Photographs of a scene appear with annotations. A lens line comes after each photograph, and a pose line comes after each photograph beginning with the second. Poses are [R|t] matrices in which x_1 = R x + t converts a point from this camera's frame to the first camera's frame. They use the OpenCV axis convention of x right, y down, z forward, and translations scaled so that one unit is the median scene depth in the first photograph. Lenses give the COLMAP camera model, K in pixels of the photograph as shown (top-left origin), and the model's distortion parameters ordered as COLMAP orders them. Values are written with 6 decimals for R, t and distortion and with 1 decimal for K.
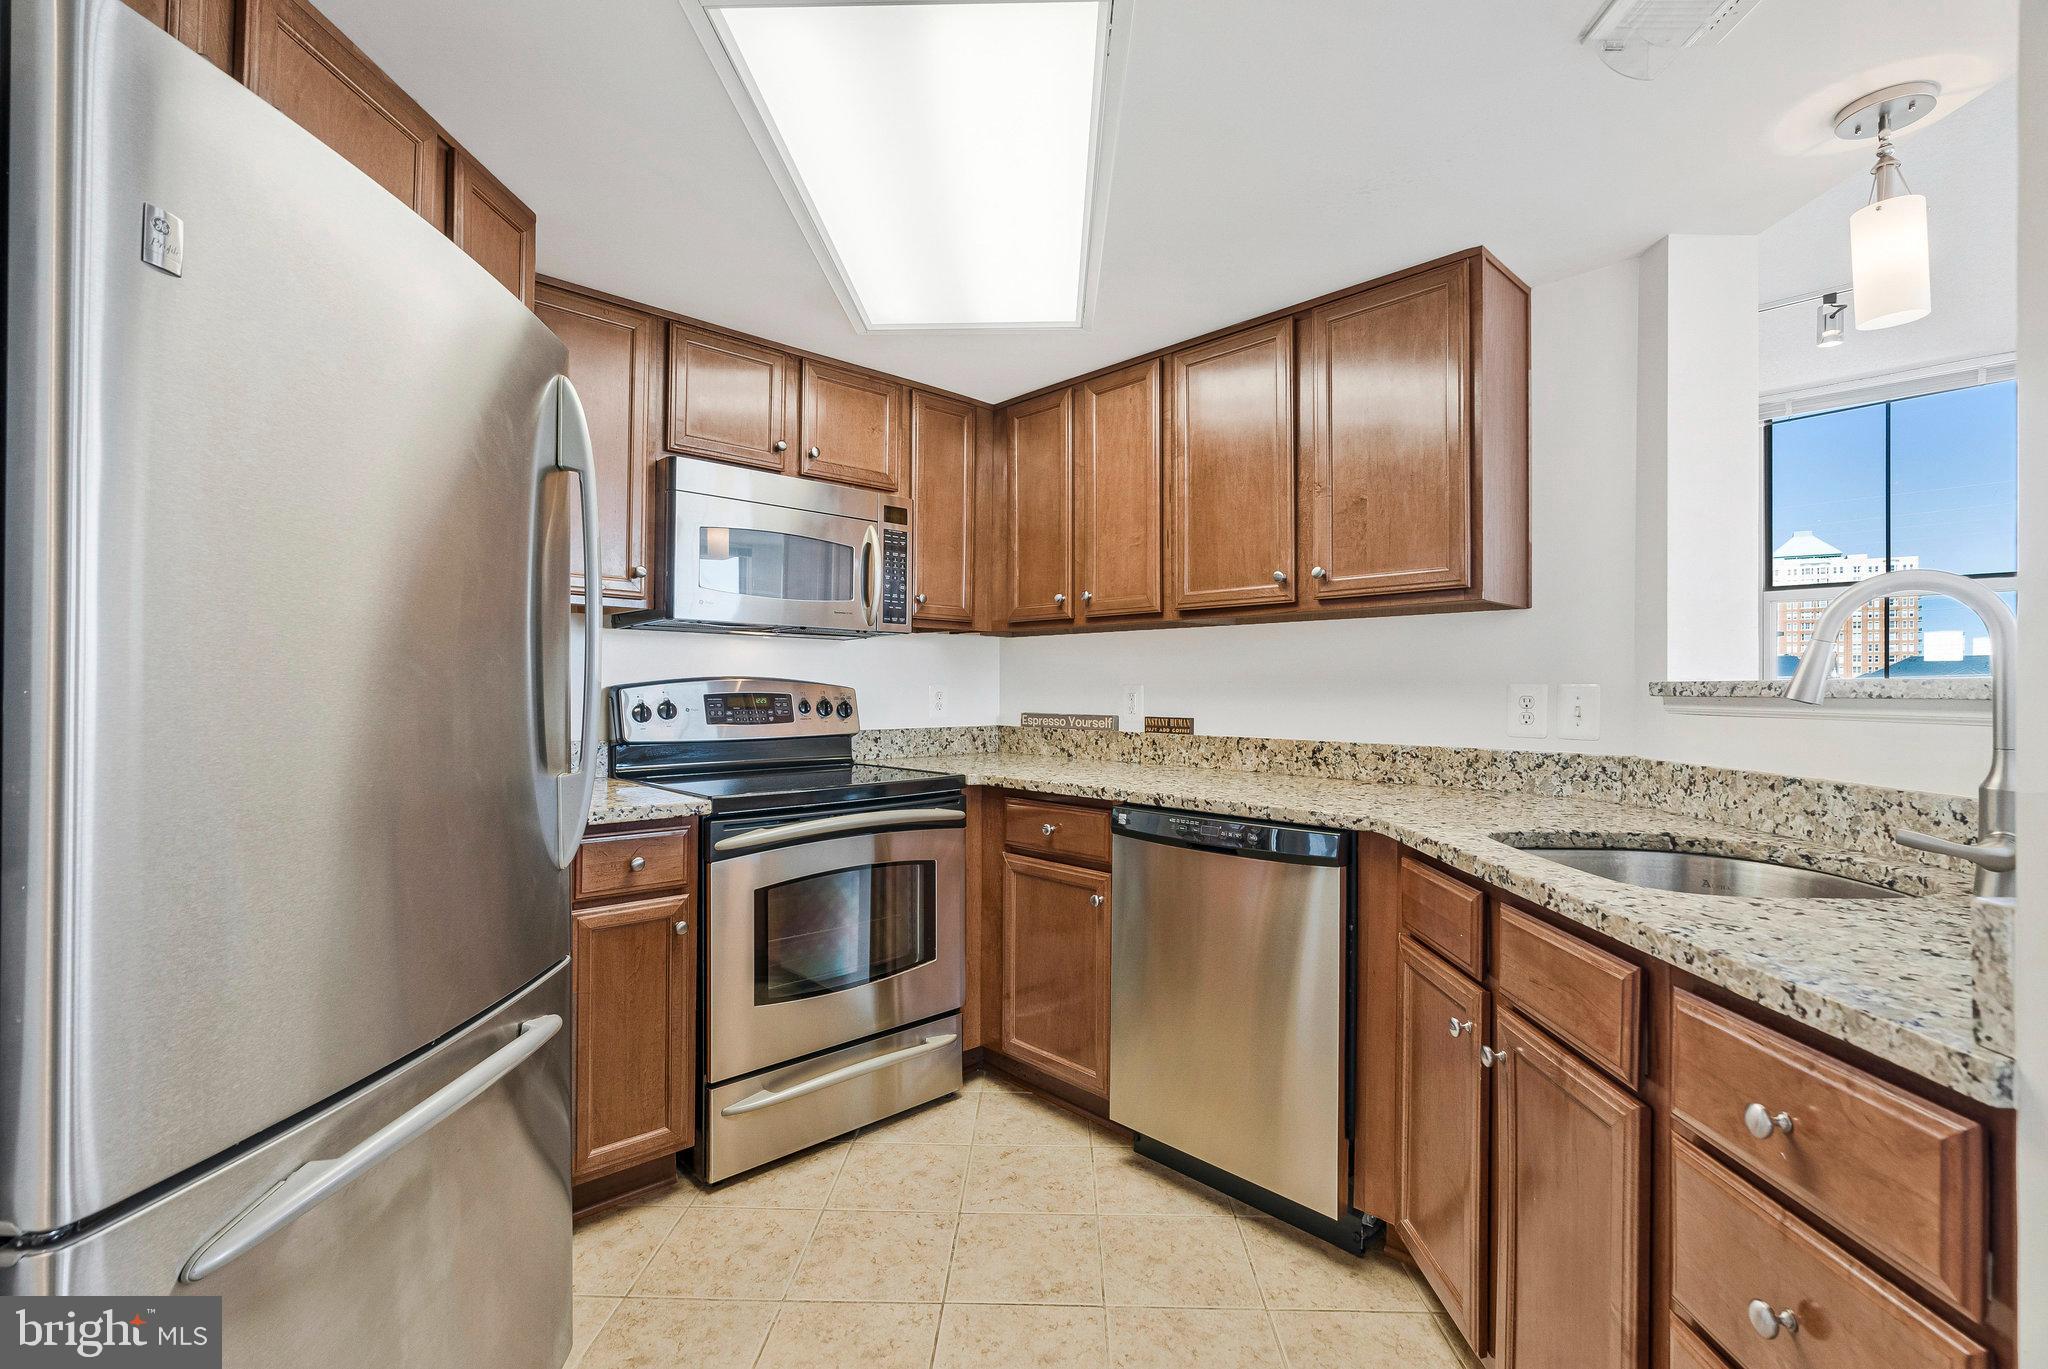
lens RADIAL K [[930.4, 0, 1027.8], [0, 930.4, 694.6], [0, 0, 1]] dist [-0.016761, 0.010039]
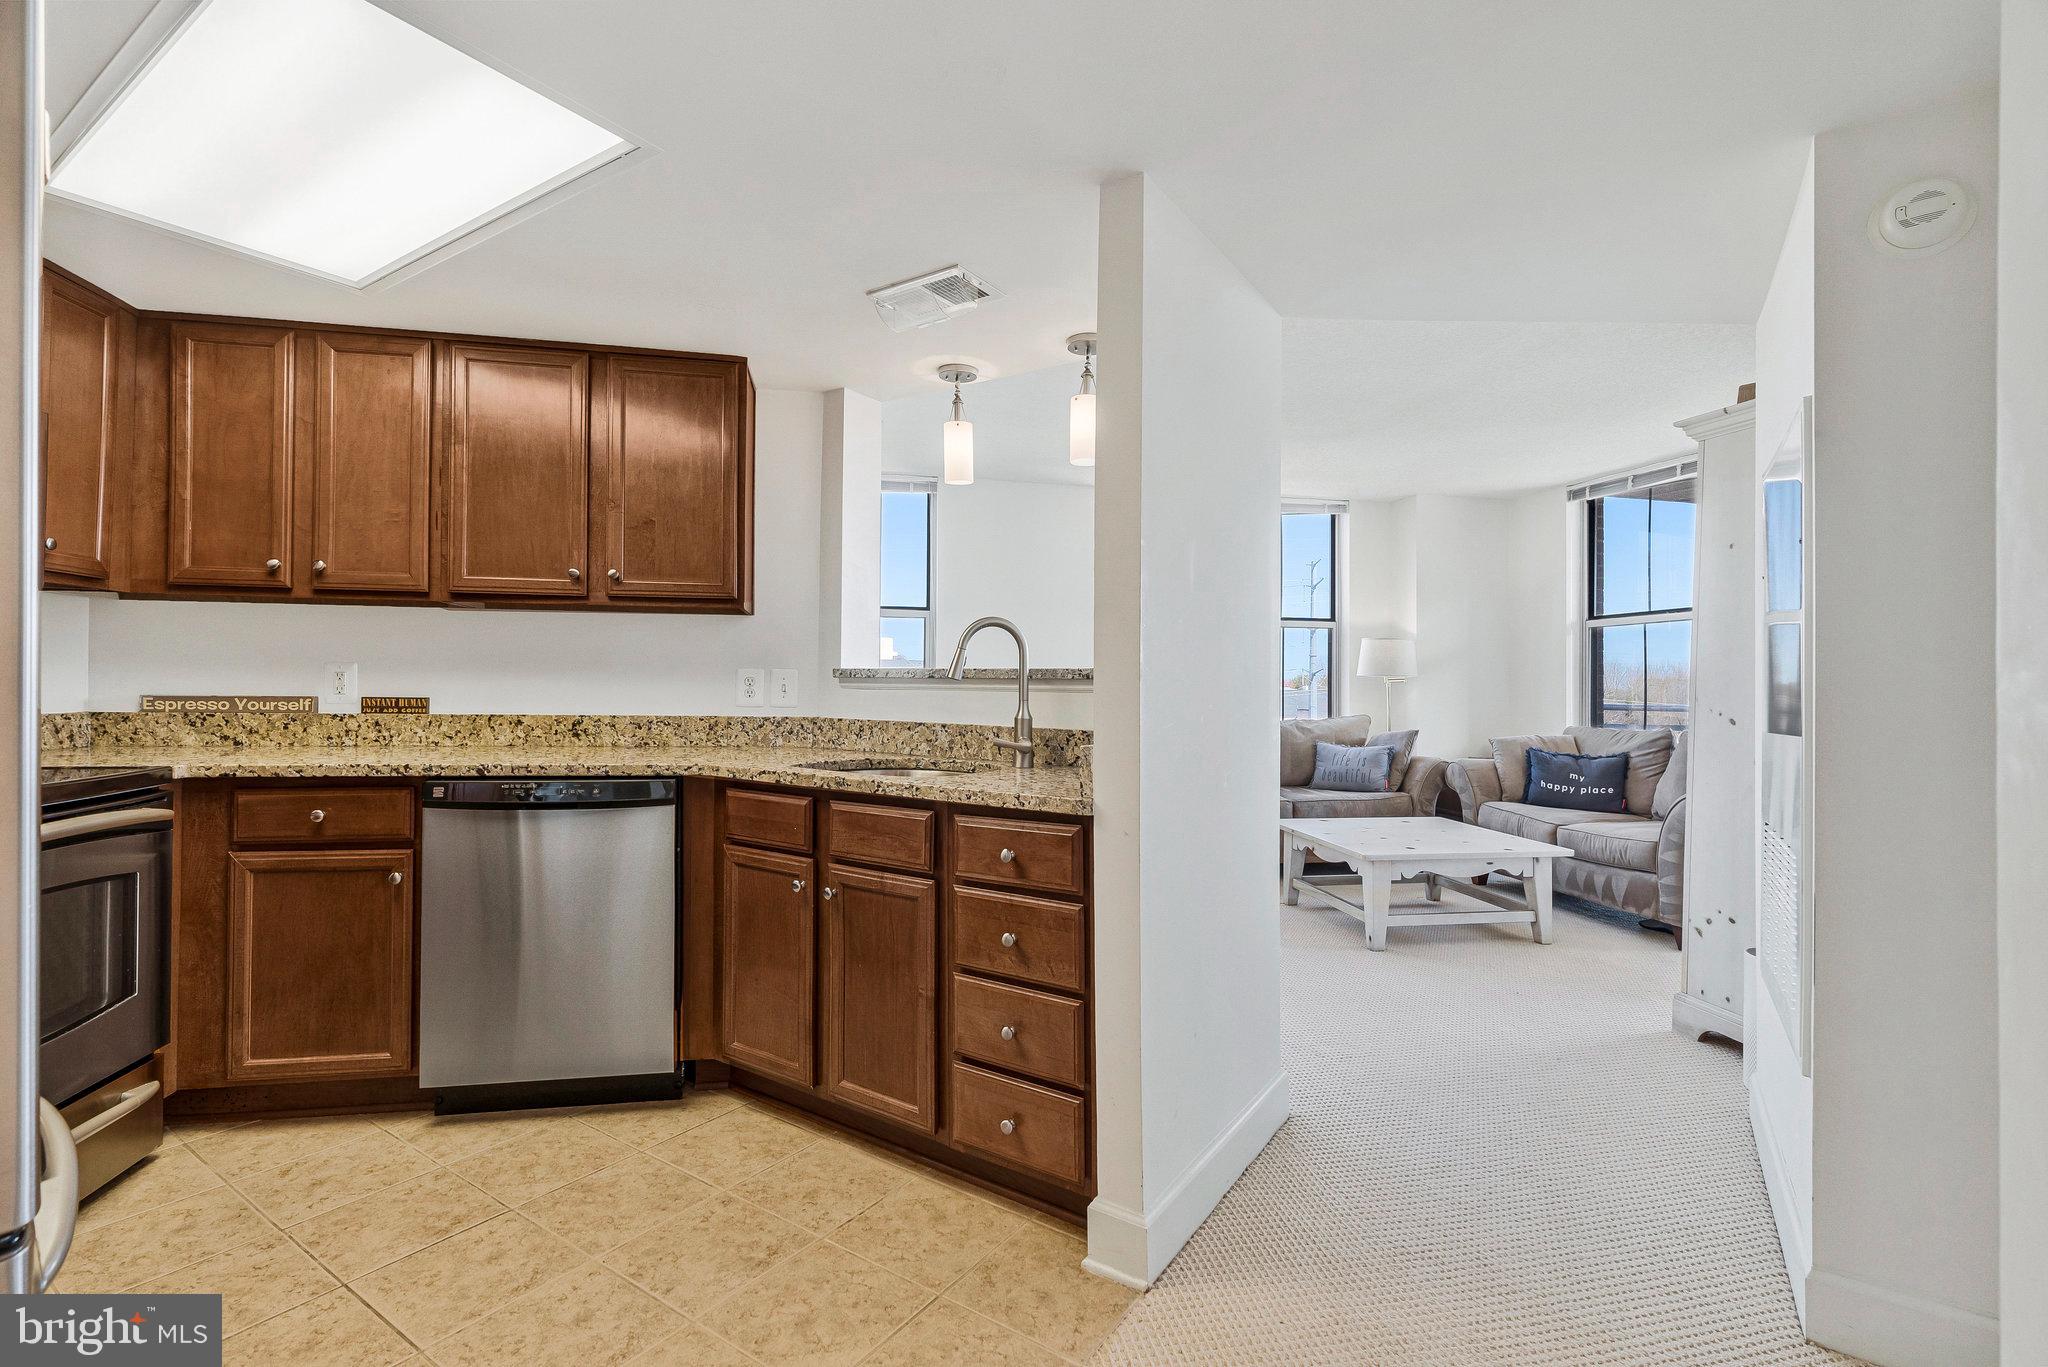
lens RADIAL K [[930.4, 0, 1027.8], [0, 930.4, 693.6], [0, 0, 1]] dist [-0.016761, 0.010039]
pose [[0.533918, -0.005450, 0.845519, -0.406895], [-0.005444, 0.999936, 0.009883, 0.009482], [-0.845519, -0.009880, 0.533854, -0.103595]]
